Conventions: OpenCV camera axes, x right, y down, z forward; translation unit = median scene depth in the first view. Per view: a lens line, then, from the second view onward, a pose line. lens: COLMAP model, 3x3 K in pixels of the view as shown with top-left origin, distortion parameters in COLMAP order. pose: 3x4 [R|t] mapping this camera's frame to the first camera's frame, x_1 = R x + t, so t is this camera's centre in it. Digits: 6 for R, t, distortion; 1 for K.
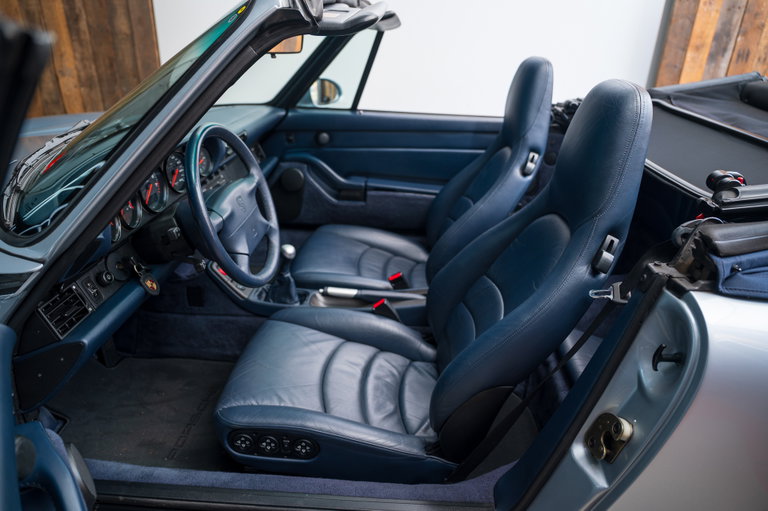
lens RADIAL K [[510.5, 0, 381.9], [0, 510.5, 253.6], [0, 0, 1]] dist [0.003256, 0.004946]
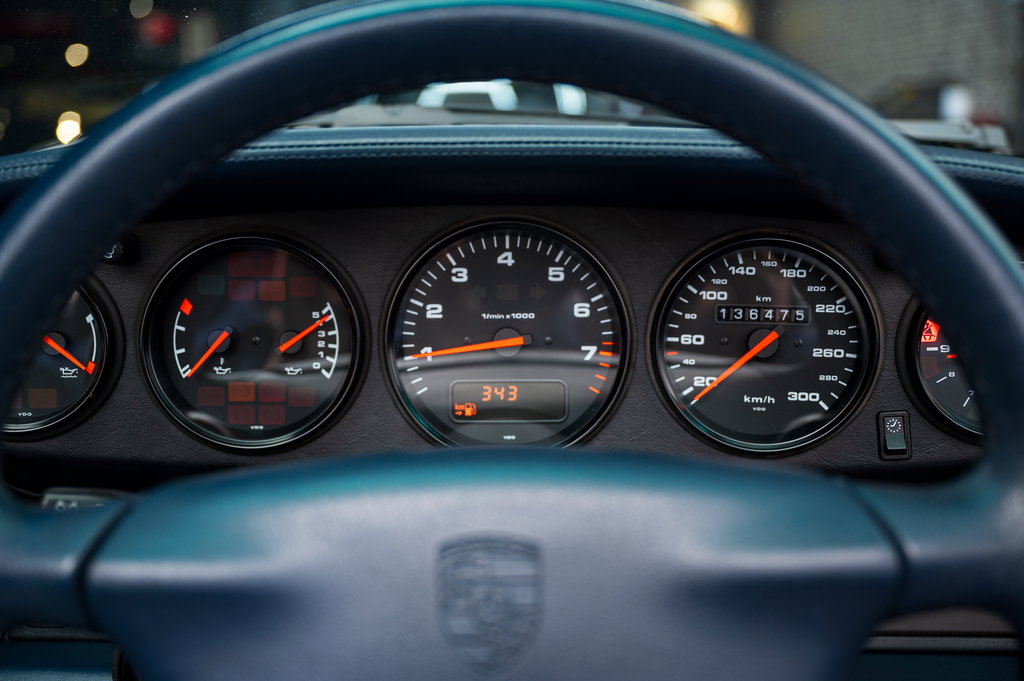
lens RADIAL K [[982.4, 0, 504.1], [0, 982.4, 342.8], [0, 0, 1]] dist [-0.006215, 0.000000]
pose [[0.057637, 0.192032, -0.979695, -0.050990], [-0.419710, 0.895052, 0.150749, -0.193352], [0.905826, 0.402499, 0.132186, 0.955015]]
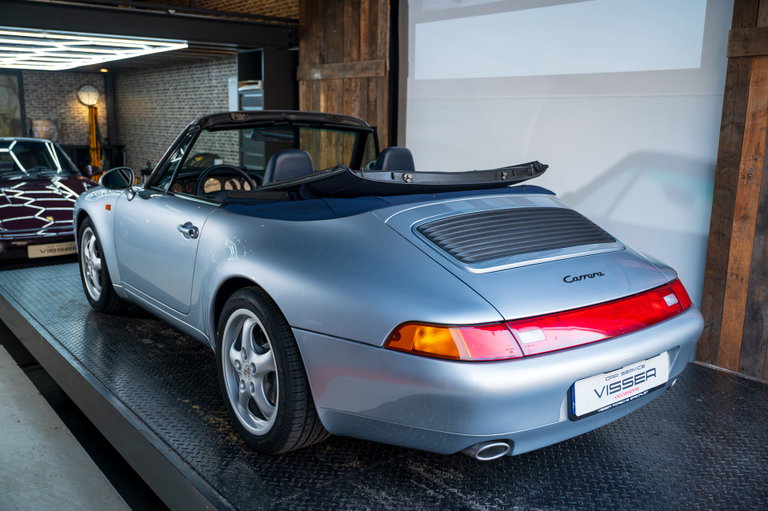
lens RADIAL K [[715.5, 0, 390.7], [0, 715.5, 255.9], [0, 0, 1]] dist [-0.001748, 0.000000]
pose [[0.660234, 0.128245, -0.740030, 2.945659], [-0.312304, 0.942970, -0.115215, 0.056715], [0.683050, 0.307183, 0.662632, -0.784005]]
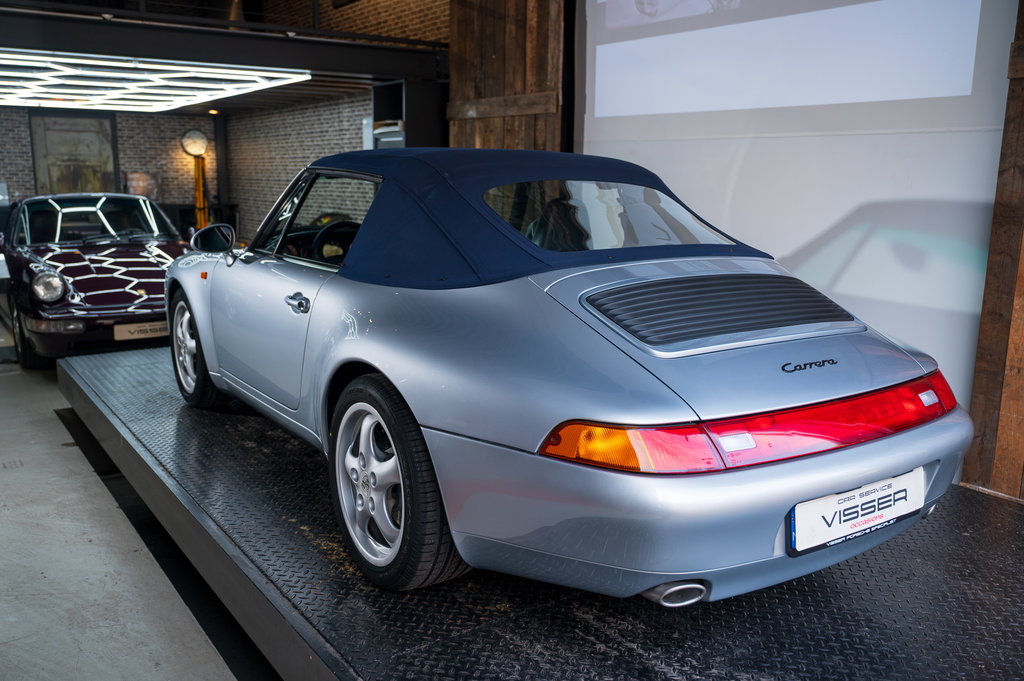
lens RADIAL K [[894.9, 0, 511.7], [0, 894.9, 342.7], [0, 0, 1]] dist [-0.014866, 0.020791]
pose [[0.610478, 0.131423, -0.781054, 2.900215], [-0.327976, 0.939562, -0.098255, 0.057141], [0.720936, 0.316149, 0.616686, -0.682927]]
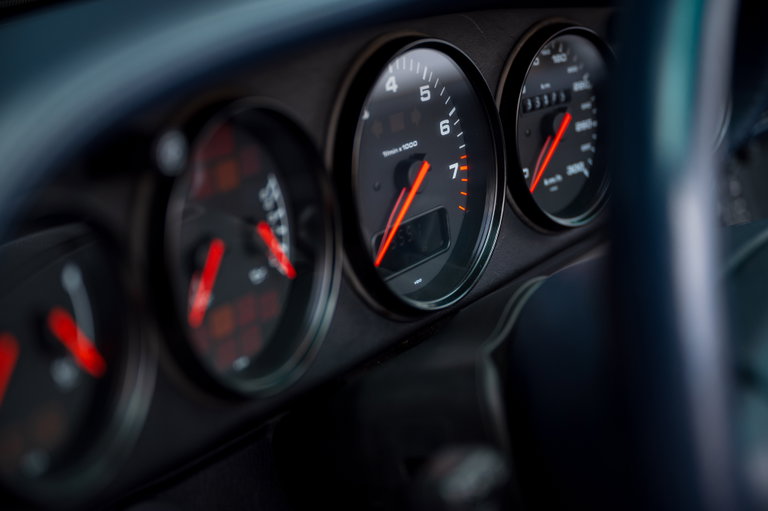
lens RADIAL K [[1145.0, 0, 383.5], [0, 1145.0, 256.0], [0, 0, 1]] dist [-0.011201, 0.000000]
pose [[0.852507, 0.126934, -0.507069, -0.245970], [-0.187869, 0.979652, -0.070618, -0.068975], [0.487787, 0.155466, 0.859008, 0.637395]]
